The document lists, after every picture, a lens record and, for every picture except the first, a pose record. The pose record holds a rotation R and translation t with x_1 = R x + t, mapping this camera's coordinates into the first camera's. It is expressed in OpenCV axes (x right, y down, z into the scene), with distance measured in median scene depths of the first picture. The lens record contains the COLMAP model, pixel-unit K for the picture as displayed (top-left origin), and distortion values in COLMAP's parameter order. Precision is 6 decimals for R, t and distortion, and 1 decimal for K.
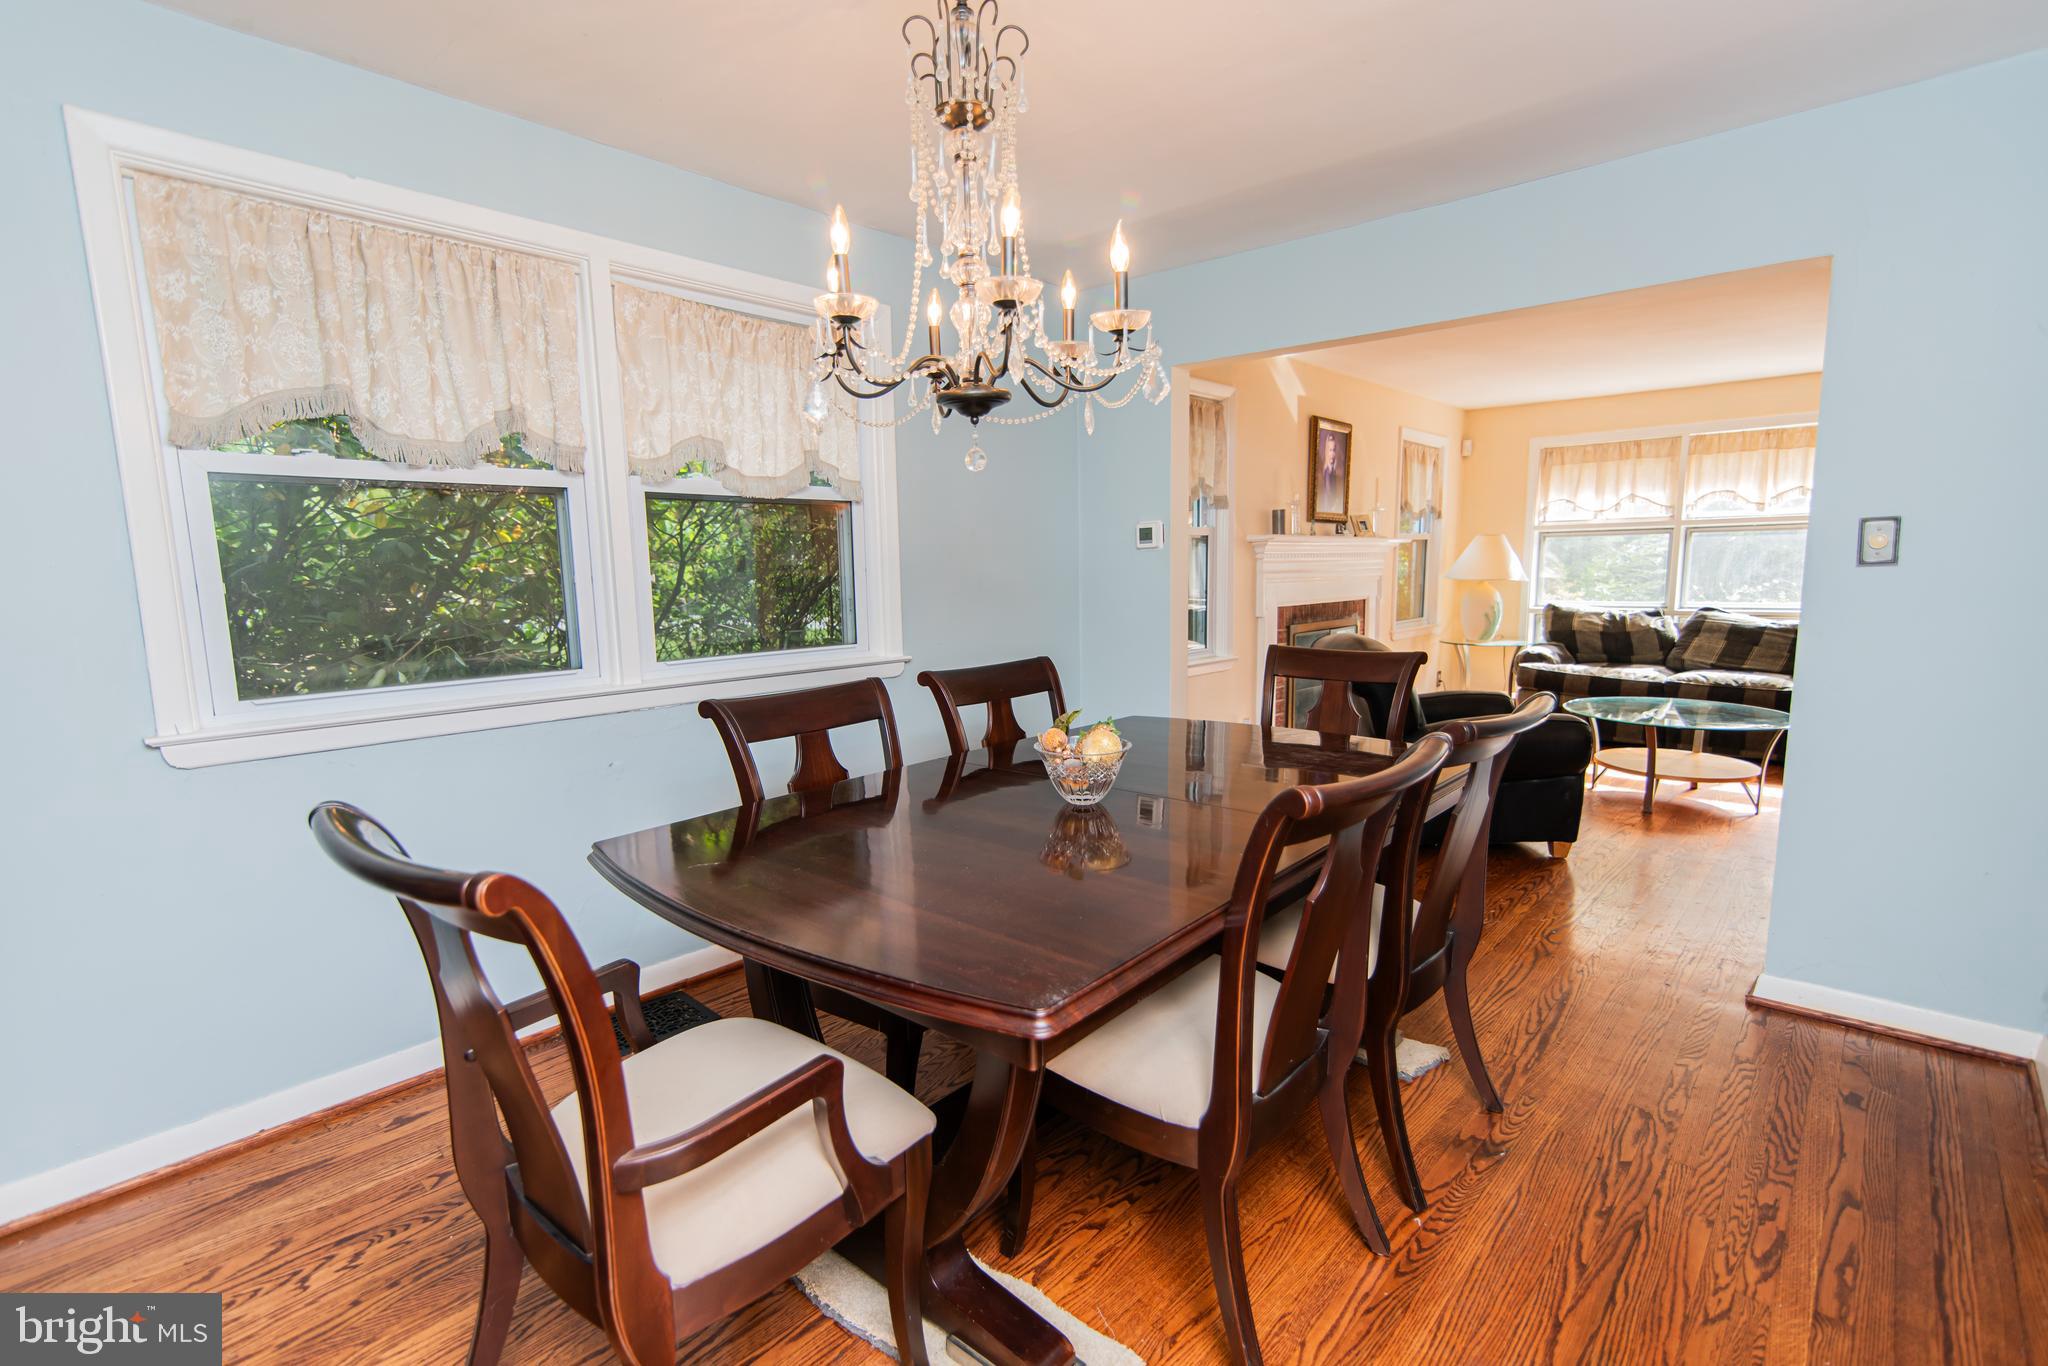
lens RADIAL K [[932.1, 0, 1022.9], [0, 932.1, 693.9], [0, 0, 1]] dist [0.010841, -0.001377]
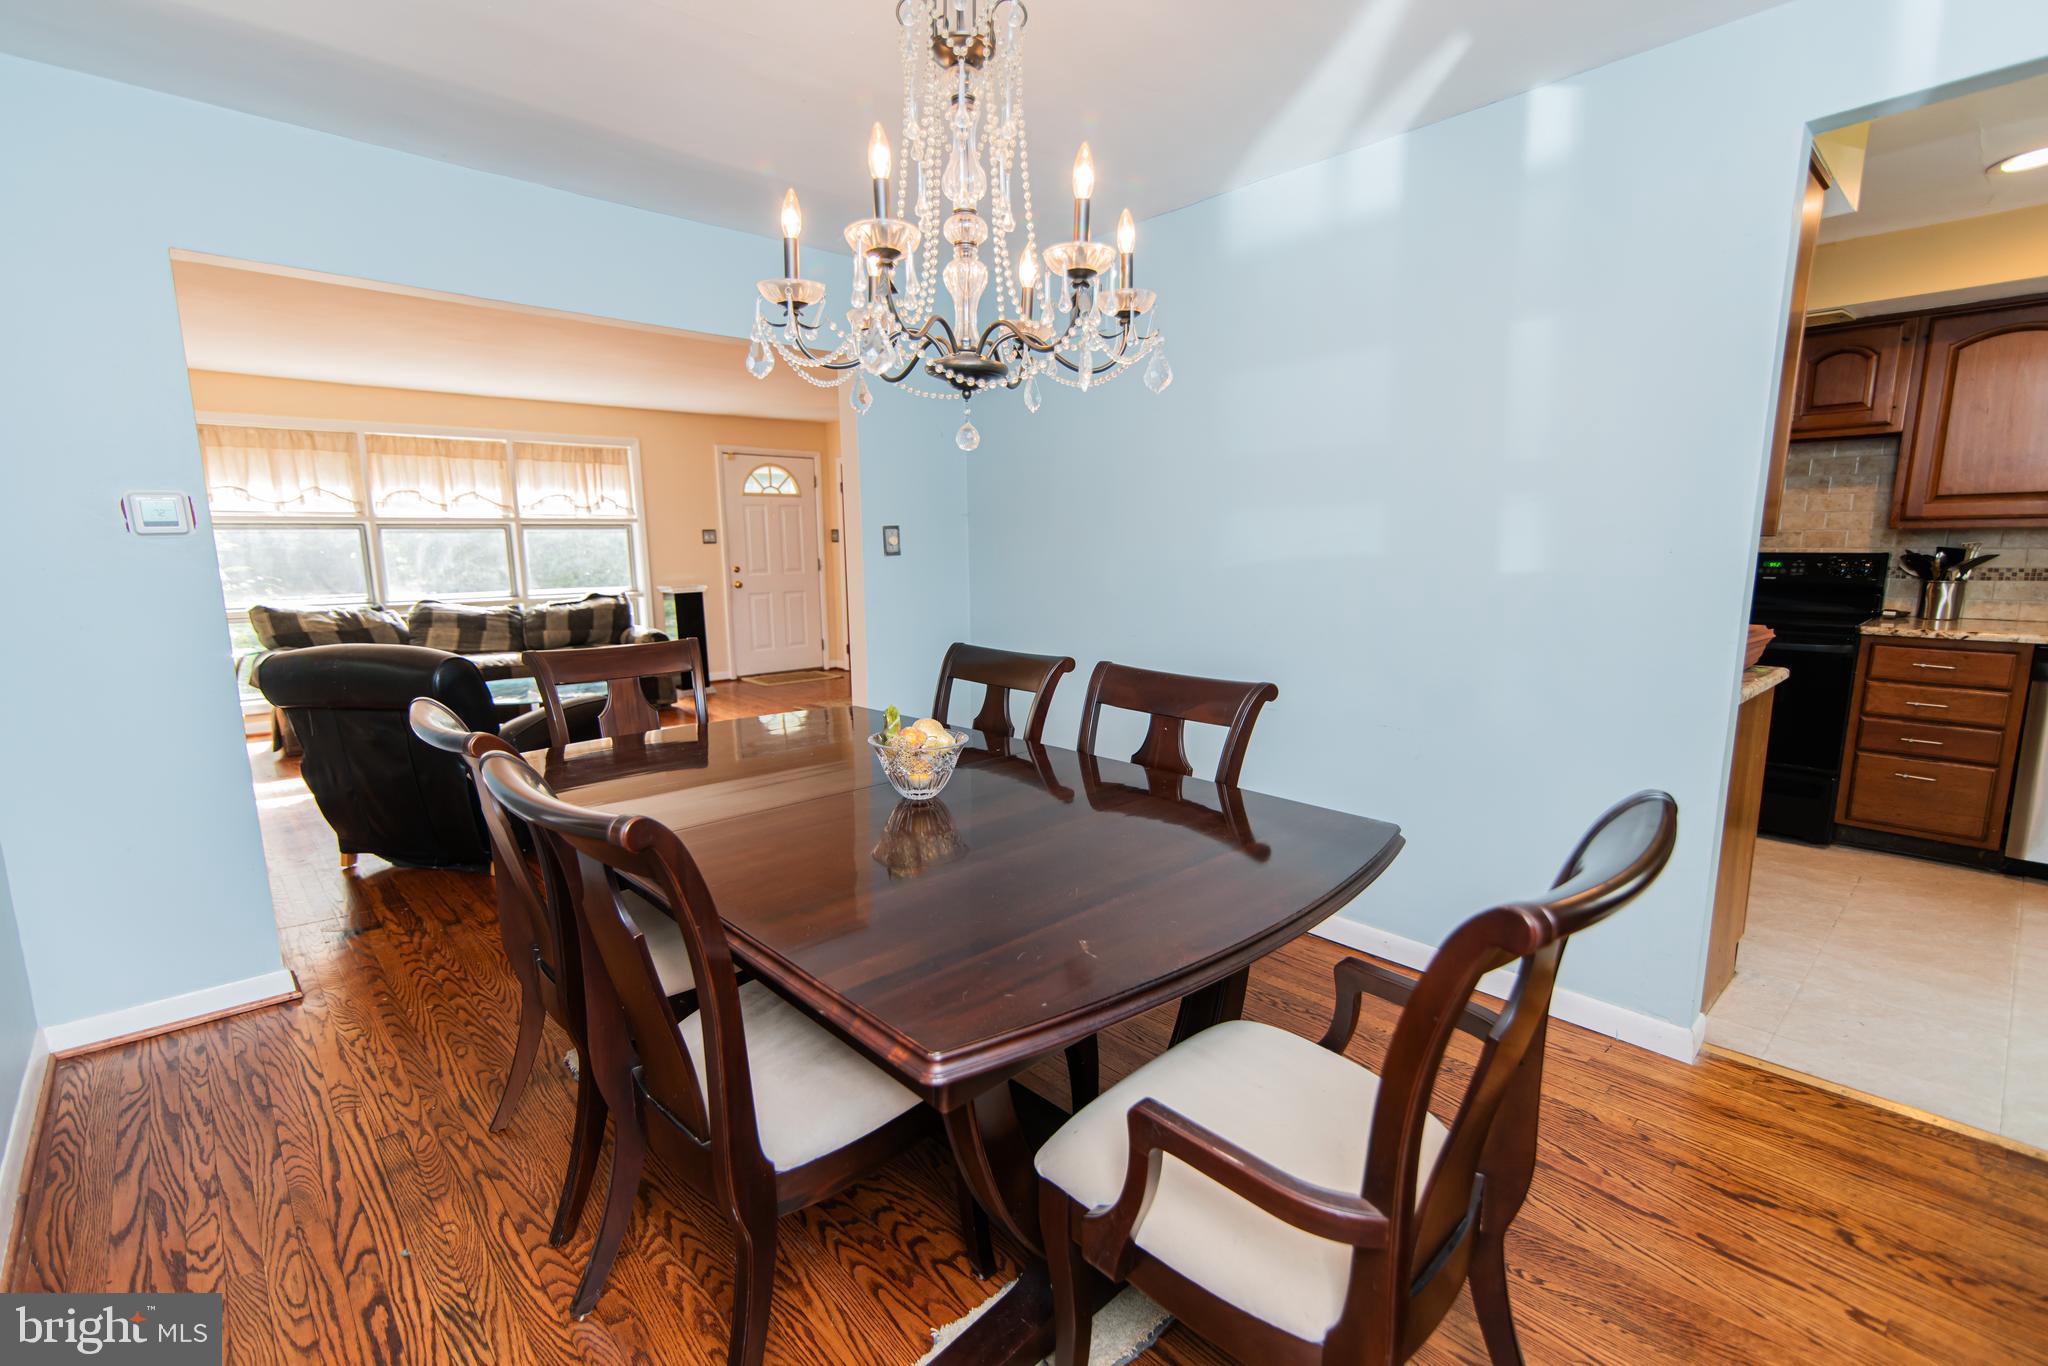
lens RADIAL K [[932.1, 0, 1015.5], [0, 932.1, 679.1], [0, 0, 1]] dist [0.010841, -0.001377]
pose [[0.101225, -0.132384, 0.986016, -0.660668], [0.146833, 0.982241, 0.116803, -0.076405], [-0.983968, 0.132957, 0.118865, 0.577079]]
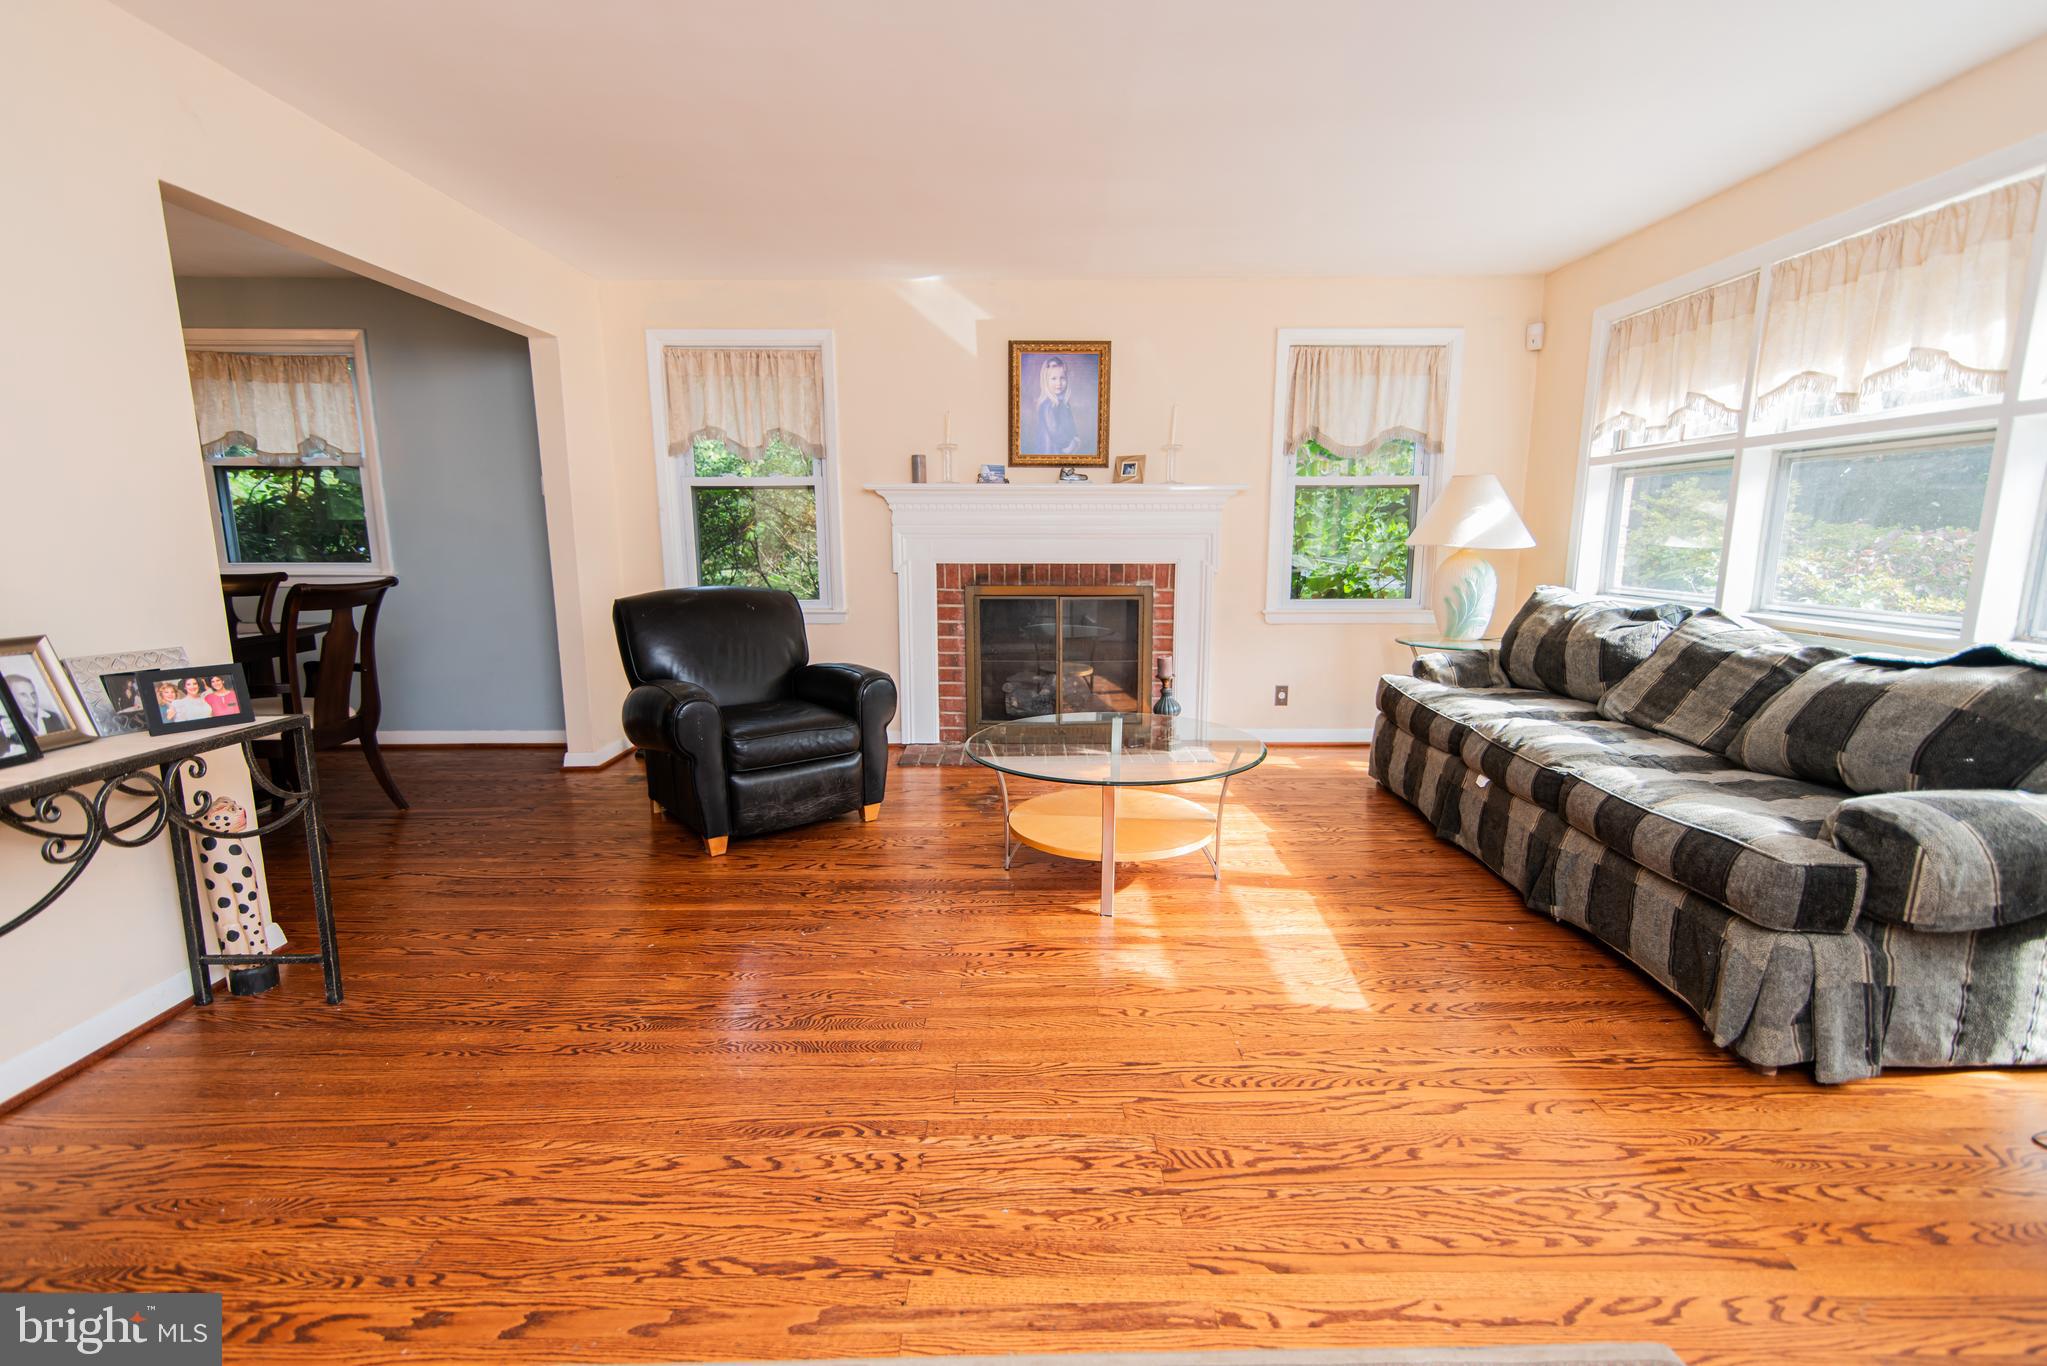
lens RADIAL K [[931.7, 0, 1034.6], [0, 931.7, 684.9], [0, 0, 1]] dist [0.010841, -0.001377]
pose [[0.680820, 0.138130, -0.719309, 2.176457], [-0.111479, 0.990157, 0.084627, -0.134800], [0.723918, 0.022573, 0.689517, 0.964496]]
